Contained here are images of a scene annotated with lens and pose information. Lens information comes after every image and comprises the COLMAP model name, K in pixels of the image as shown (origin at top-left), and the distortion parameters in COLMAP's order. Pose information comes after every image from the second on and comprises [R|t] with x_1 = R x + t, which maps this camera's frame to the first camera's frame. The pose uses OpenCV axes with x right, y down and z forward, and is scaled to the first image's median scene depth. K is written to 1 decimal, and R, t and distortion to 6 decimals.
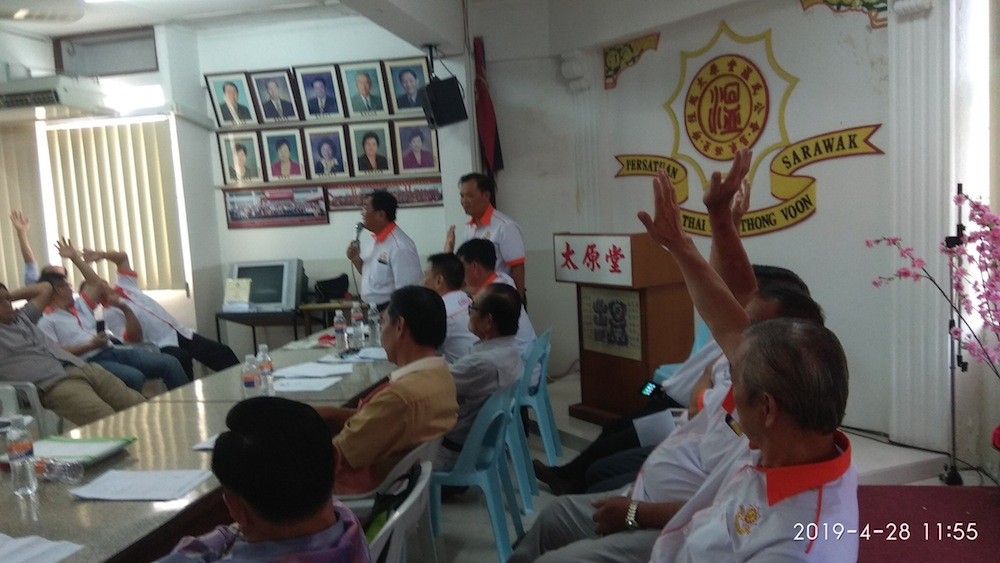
lens RADIAL K [[771.9, 0, 498.3], [0, 771.9, 280.4], [0, 0, 1]] dist [0.120970, -0.201681]
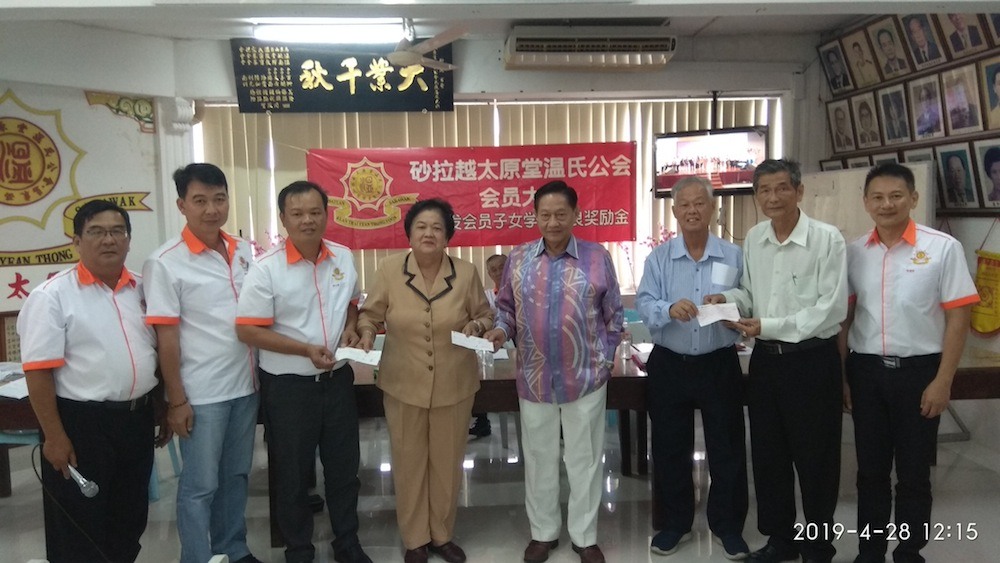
lens RADIAL K [[771.9, 0, 498.3], [0, 771.9, 280.4], [0, 0, 1]] dist [0.120970, -0.201681]
pose [[-0.259829, -0.016798, 0.965508, -1.010695], [0.130009, 0.990137, 0.052214, -0.009387], [-0.956863, 0.139092, -0.255083, 0.608199]]
